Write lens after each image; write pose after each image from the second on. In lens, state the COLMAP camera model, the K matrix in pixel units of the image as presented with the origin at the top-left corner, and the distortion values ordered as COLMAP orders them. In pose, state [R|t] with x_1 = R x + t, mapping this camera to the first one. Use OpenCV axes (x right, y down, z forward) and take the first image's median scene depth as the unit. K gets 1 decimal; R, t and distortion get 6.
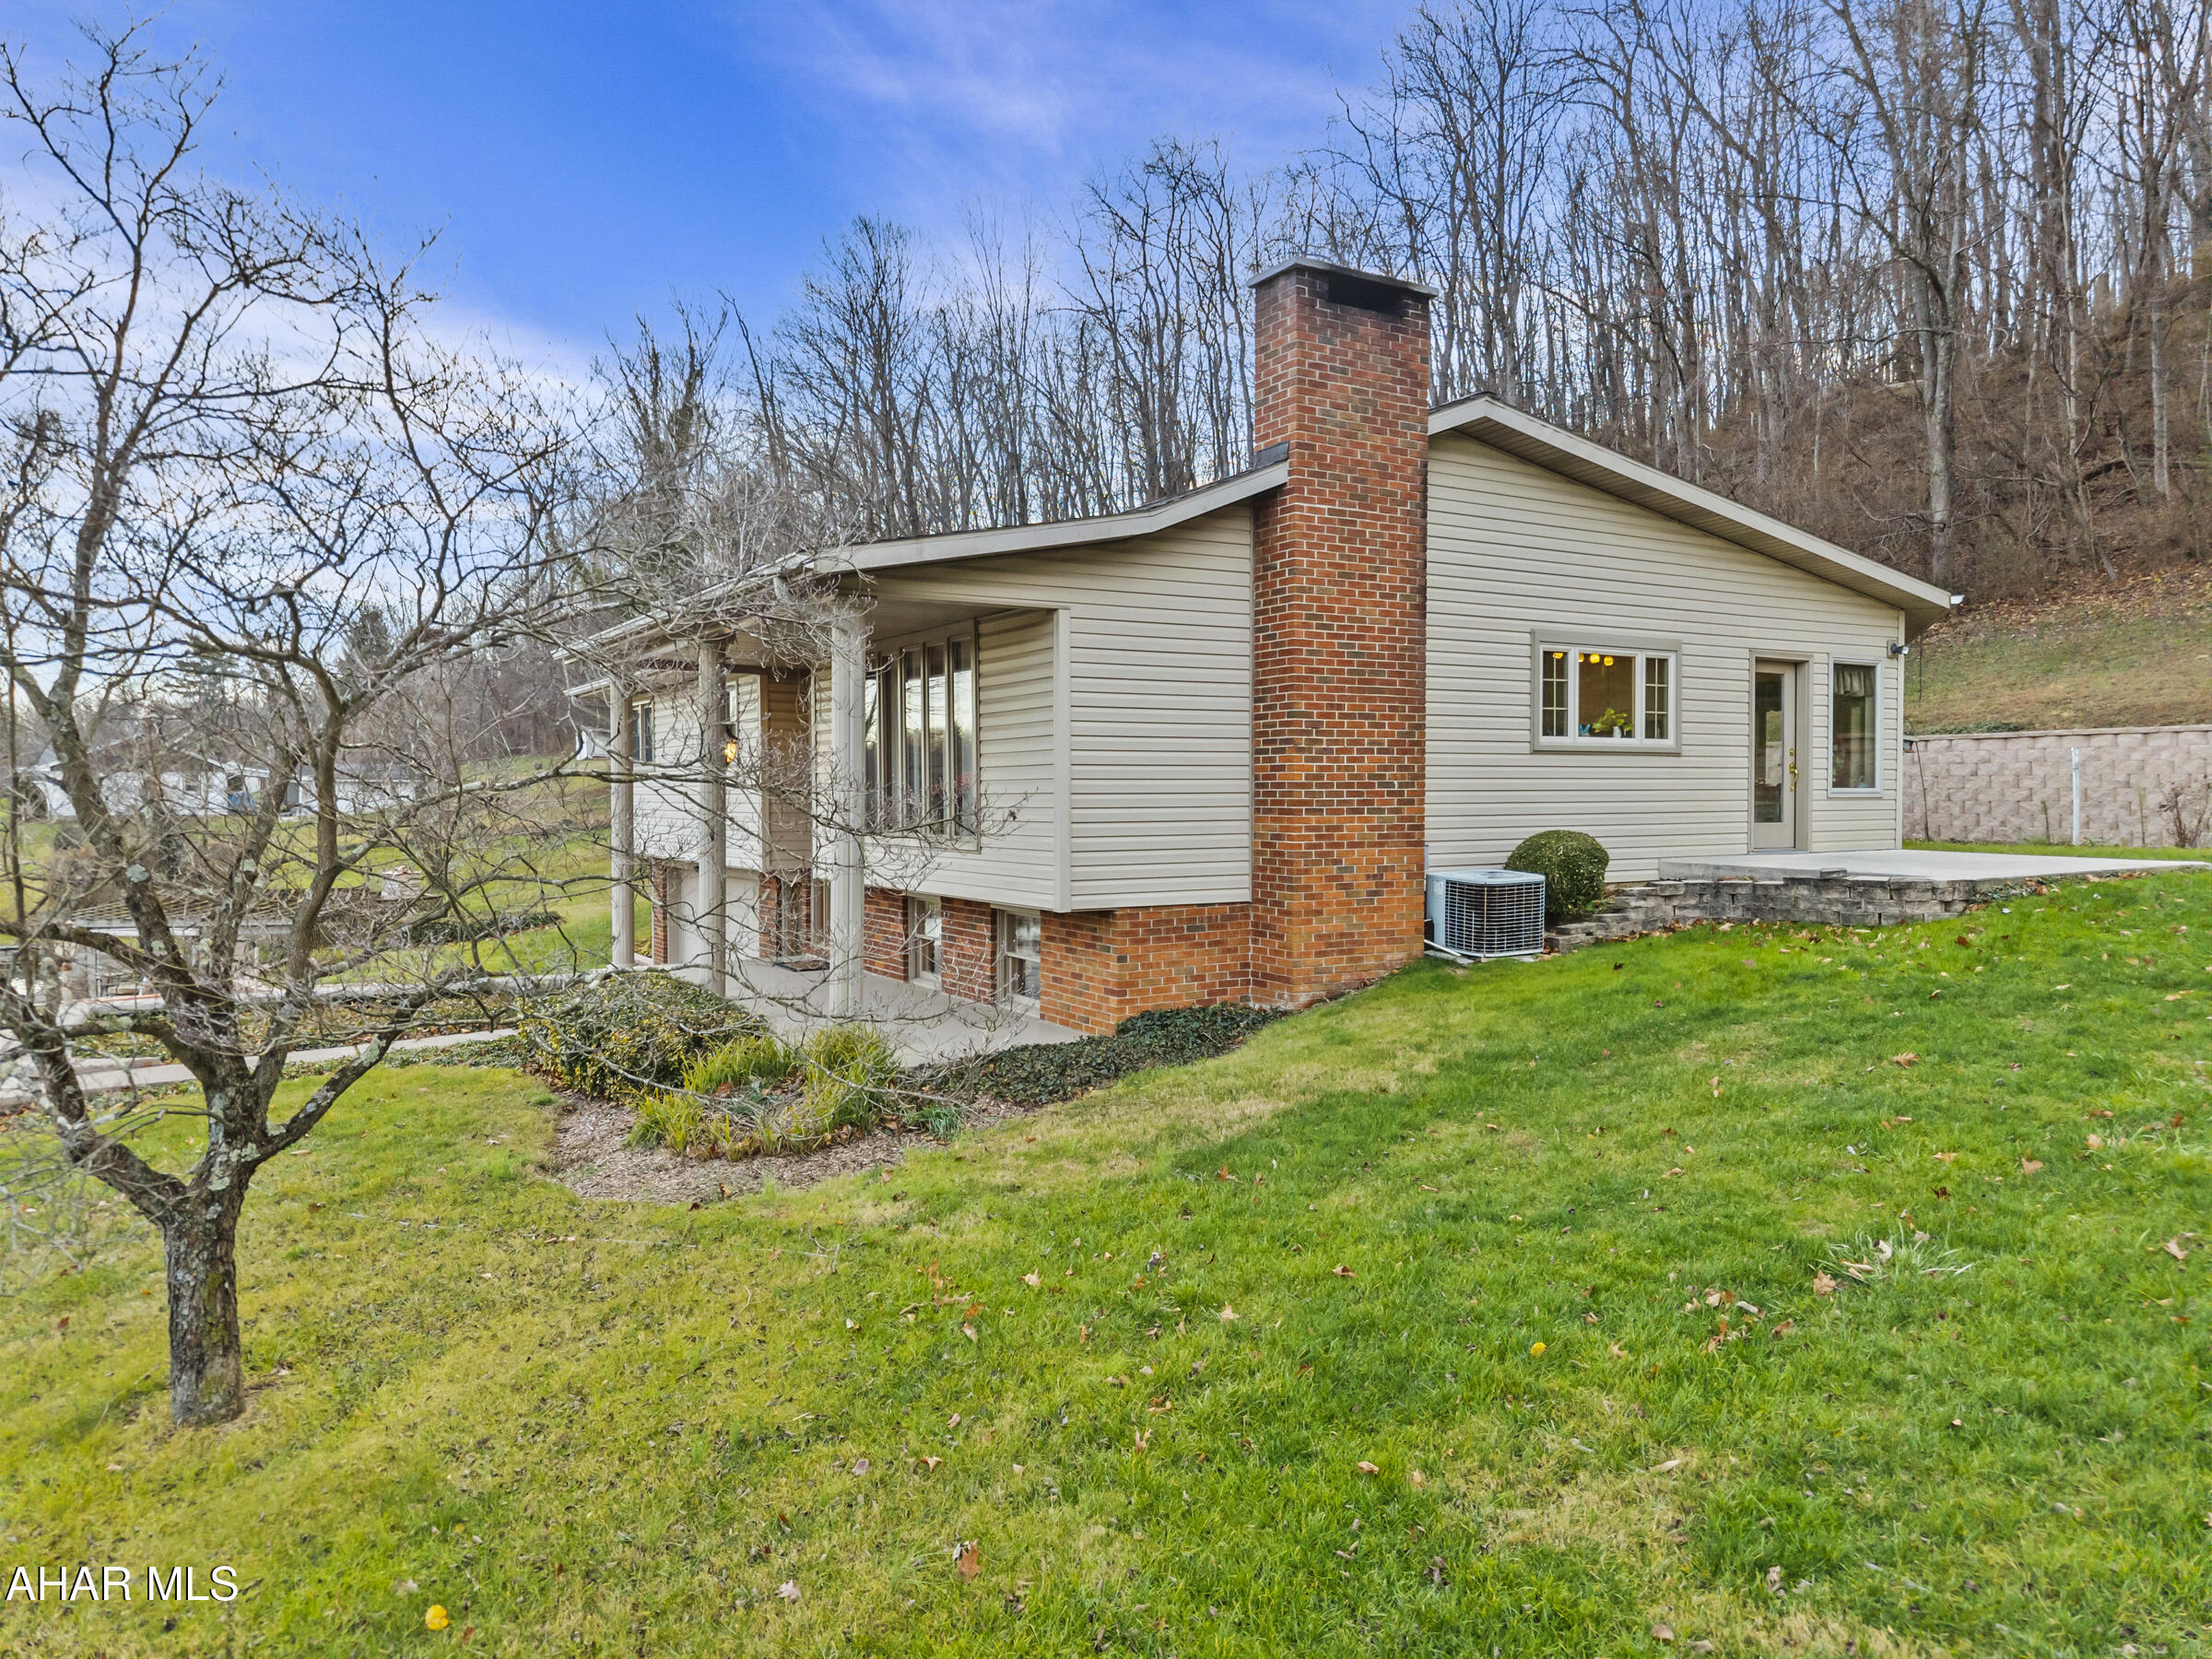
lens RADIAL K [[1524.5, 0, 1111.0], [0, 1524.5, 820.6], [0, 0, 1]] dist [0.076975, -0.069424]
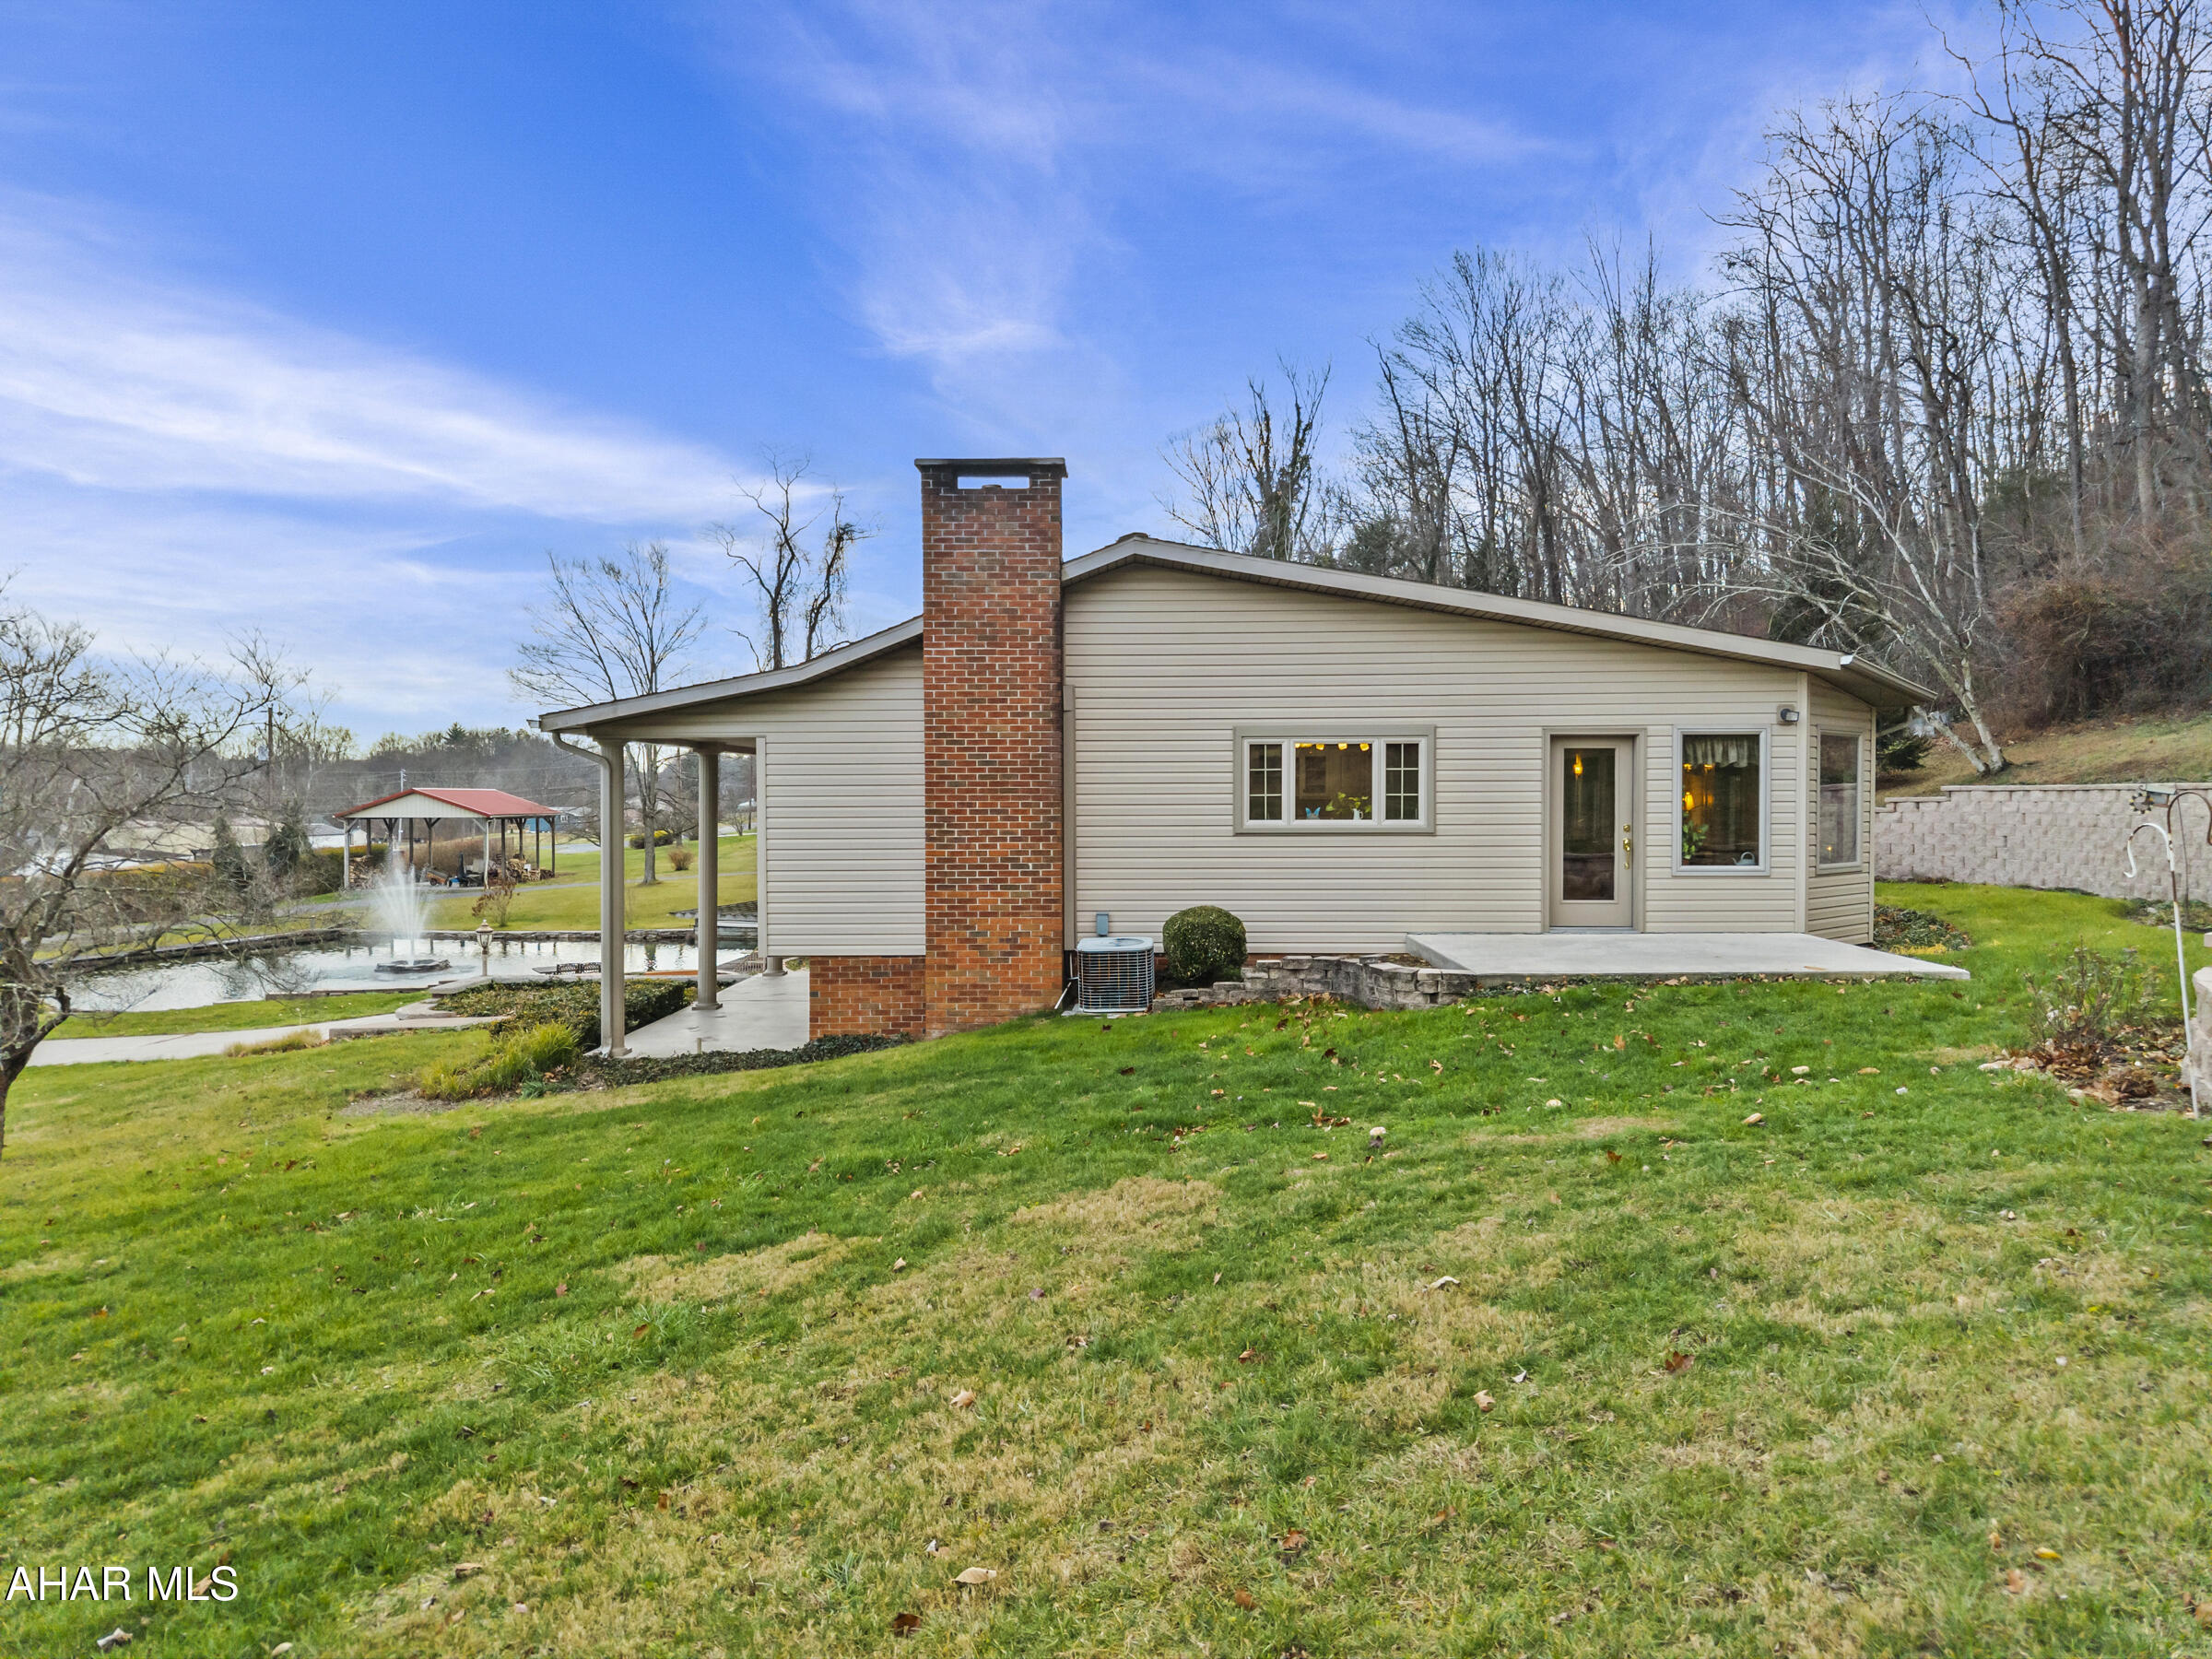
lens RADIAL K [[1524.5, 0, 1111.0], [0, 1524.5, 820.6], [0, 0, 1]] dist [0.076975, -0.069424]
pose [[0.830505, 0.012158, -0.556878, 0.811730], [-0.007805, 0.999918, 0.010191, -0.064438], [0.556956, -0.004117, 0.830532, 0.014328]]
